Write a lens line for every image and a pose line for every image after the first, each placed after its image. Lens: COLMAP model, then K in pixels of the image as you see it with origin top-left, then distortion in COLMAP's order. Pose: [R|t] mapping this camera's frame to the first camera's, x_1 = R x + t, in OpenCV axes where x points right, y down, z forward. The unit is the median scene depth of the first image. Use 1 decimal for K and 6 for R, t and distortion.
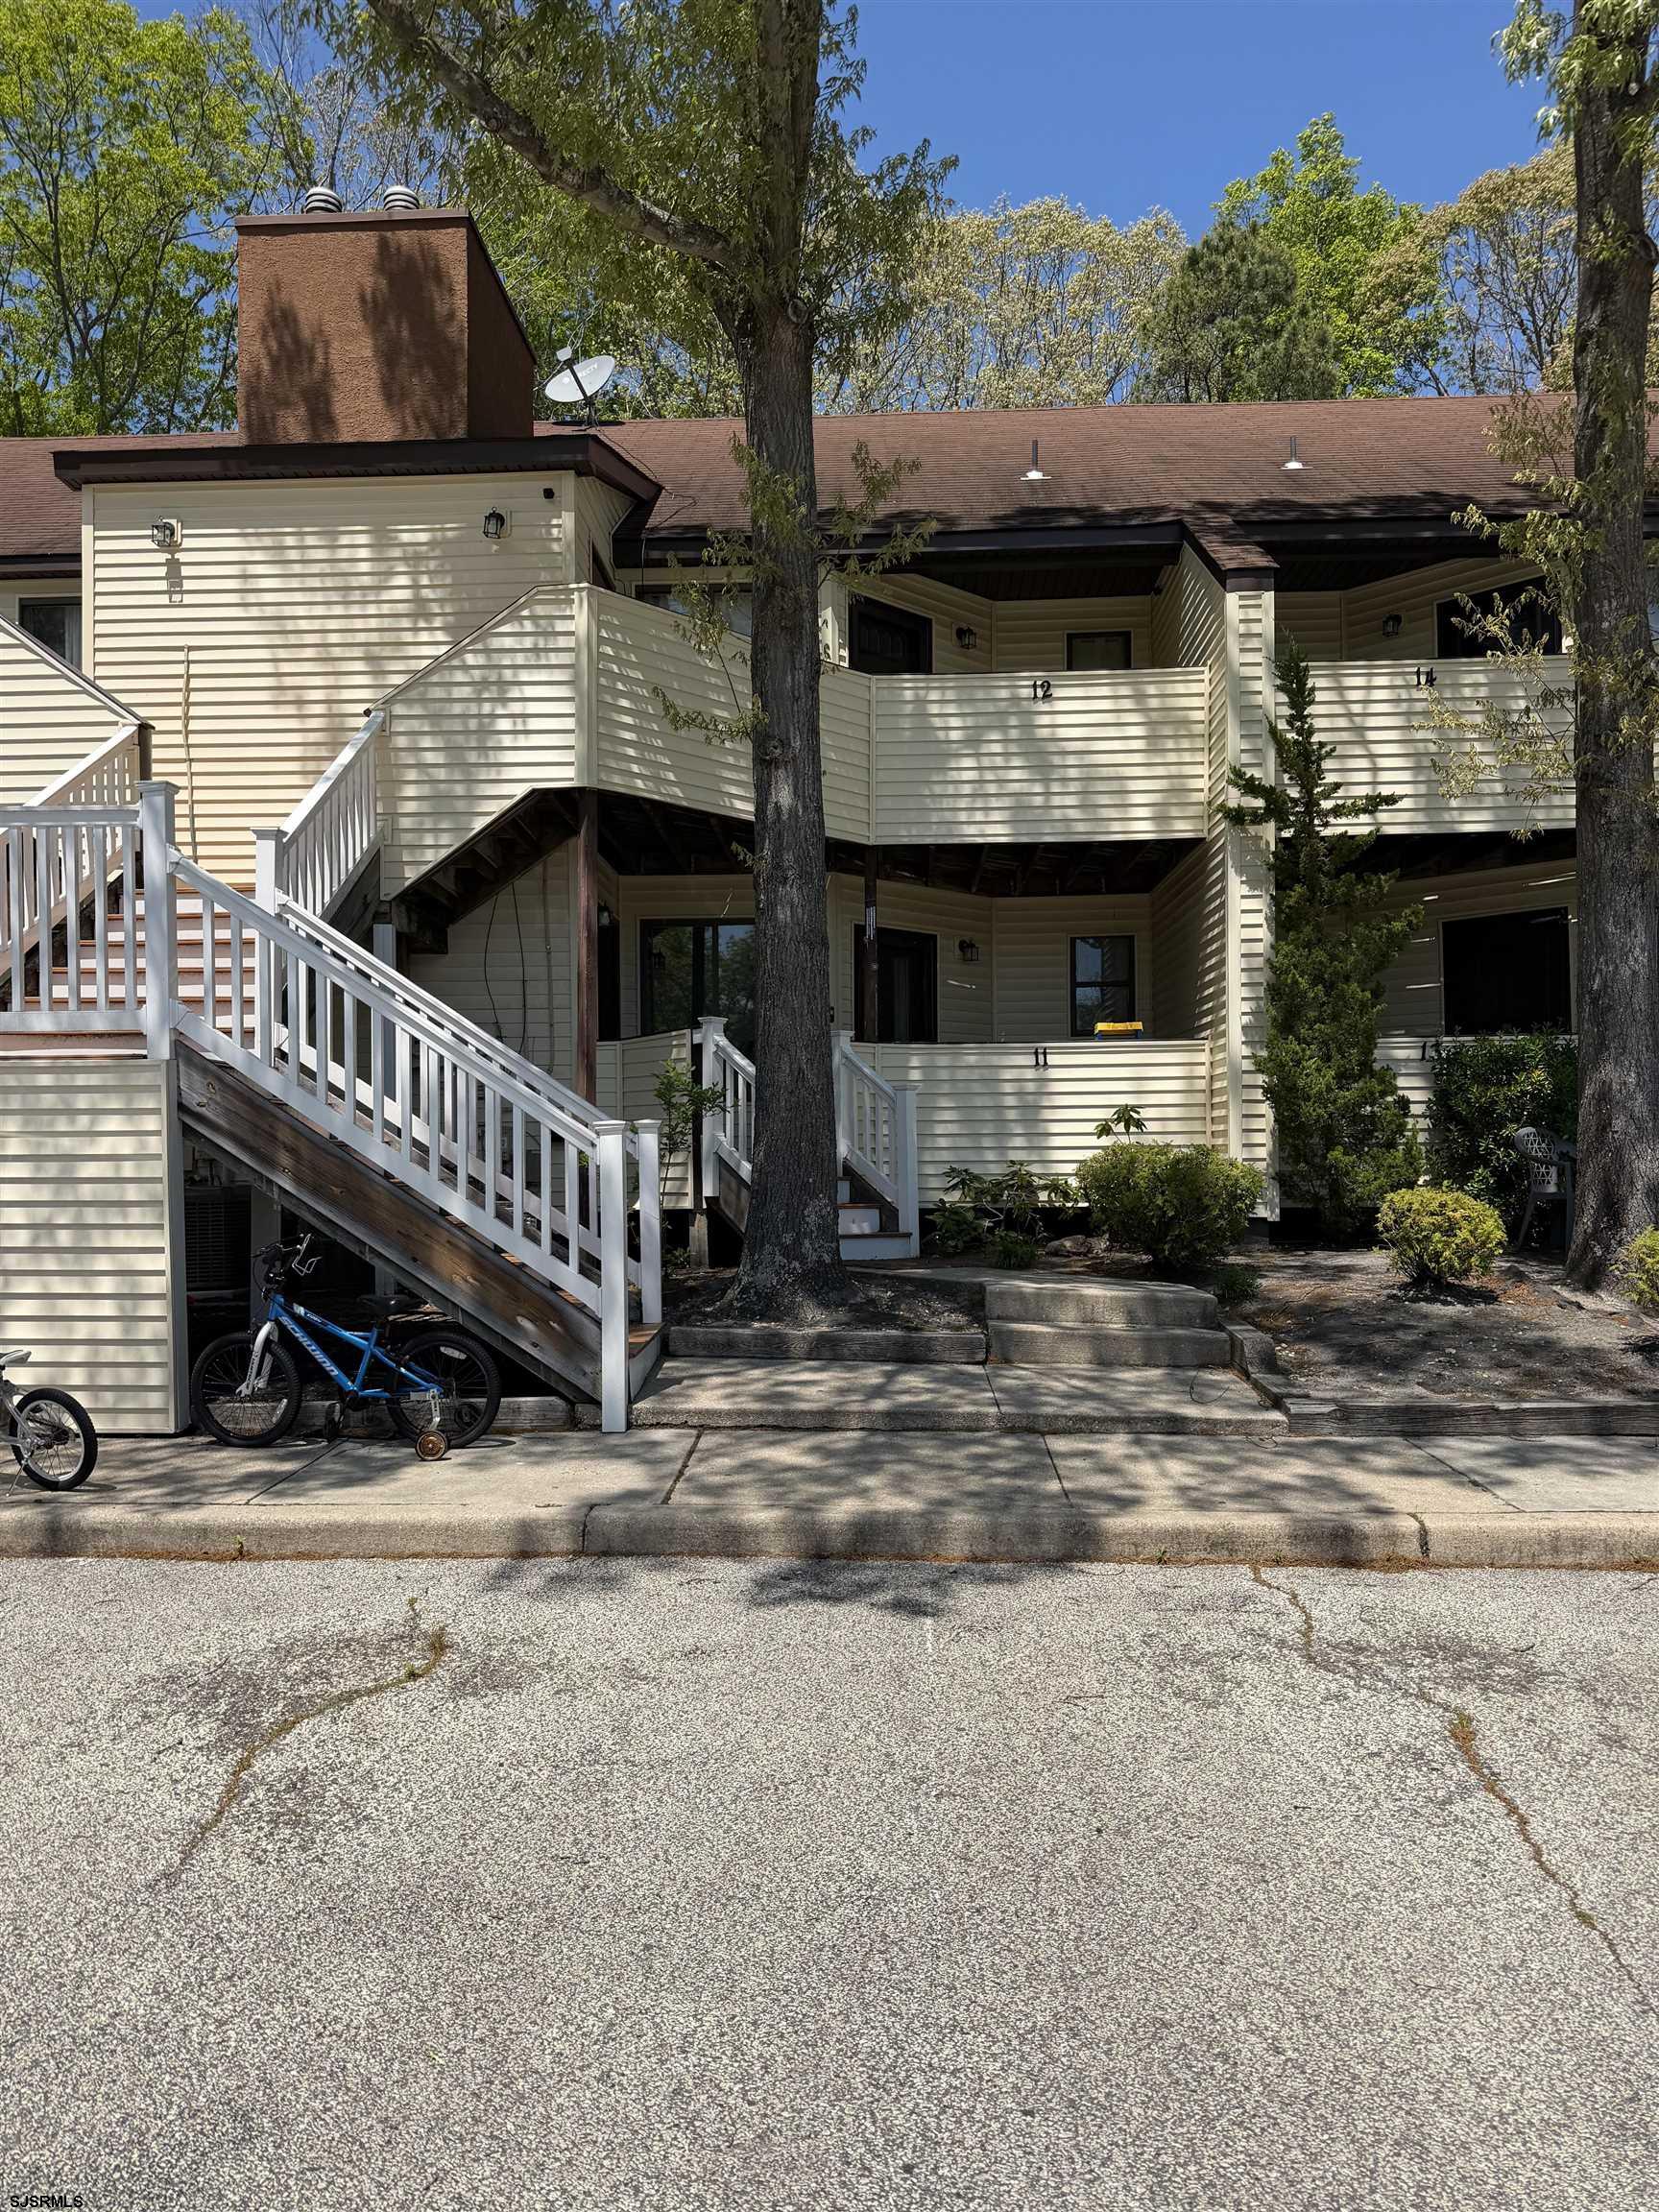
lens RADIAL K [[1564.8, 0, 831.3], [0, 1564.8, 1108.8], [0, 0, 1]] dist [0.014685, -0.000833]
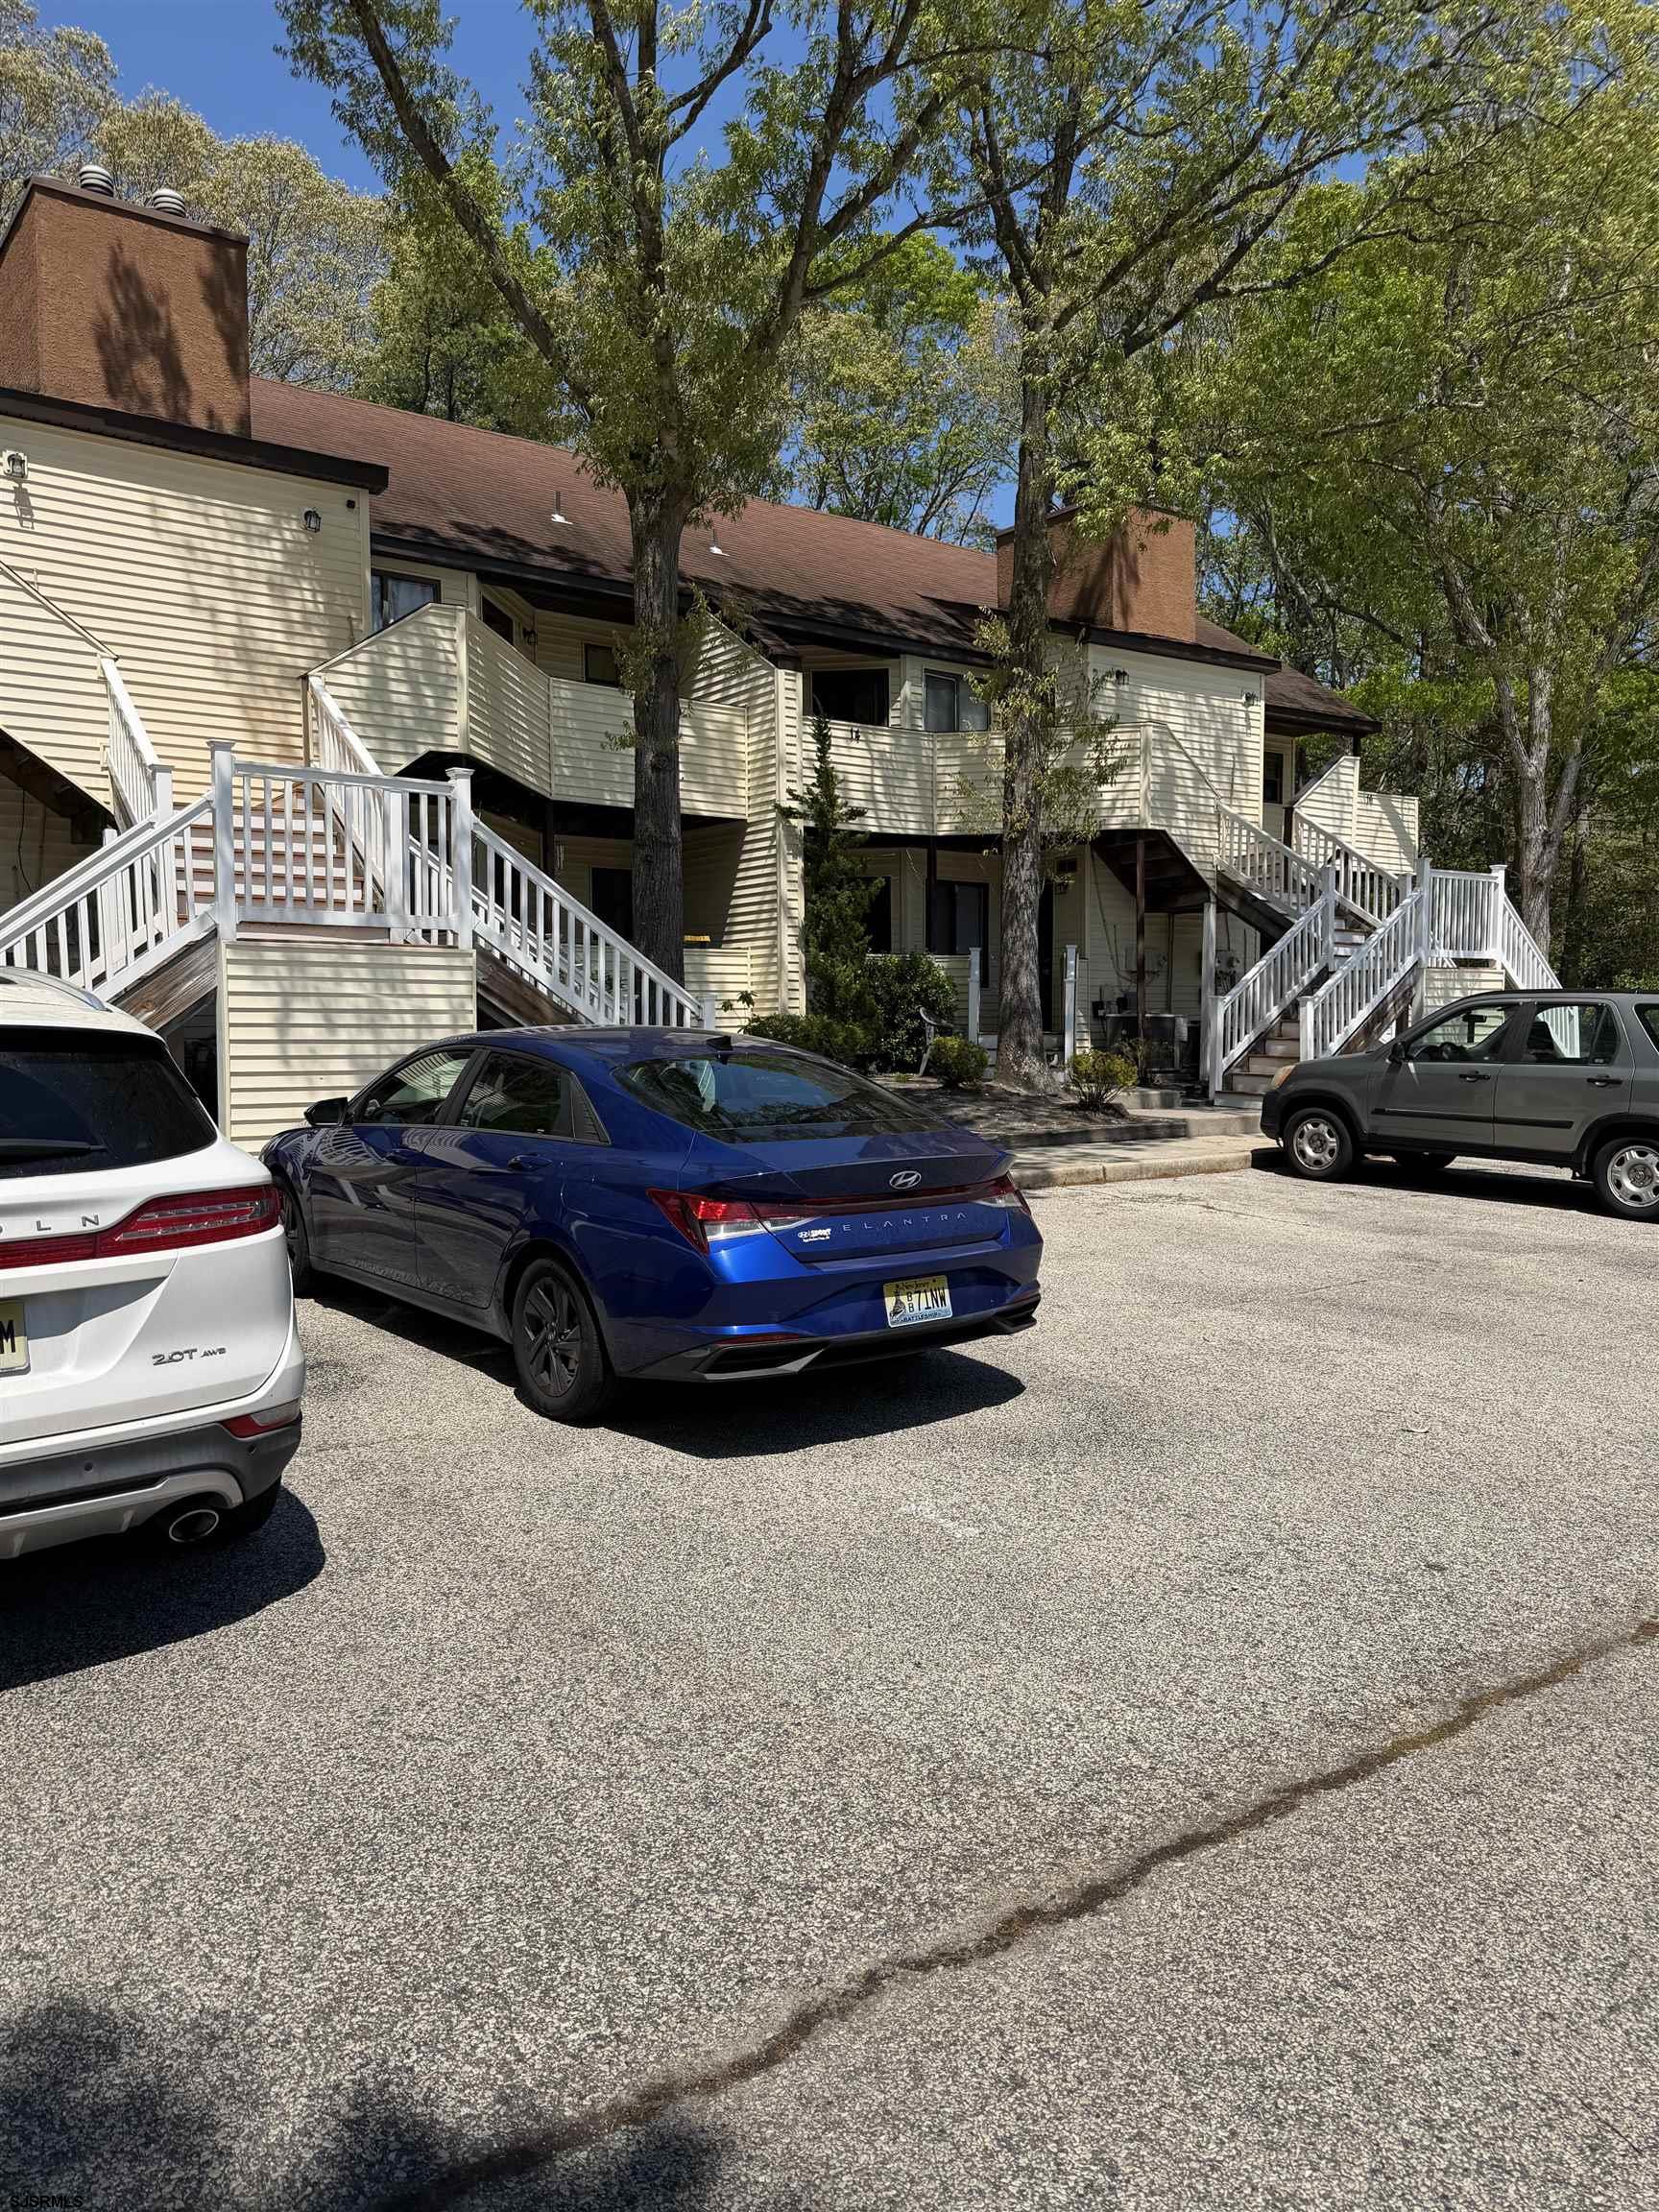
lens RADIAL K [[1564.8, 0, 825.6], [0, 1564.8, 1104.5], [0, 0, 1]] dist [0.014685, -0.000833]
pose [[0.739894, -0.040034, 0.671531, -0.800802], [0.005986, 0.998580, 0.052936, 0.029607], [-0.672696, -0.035147, 0.739083, -0.226377]]
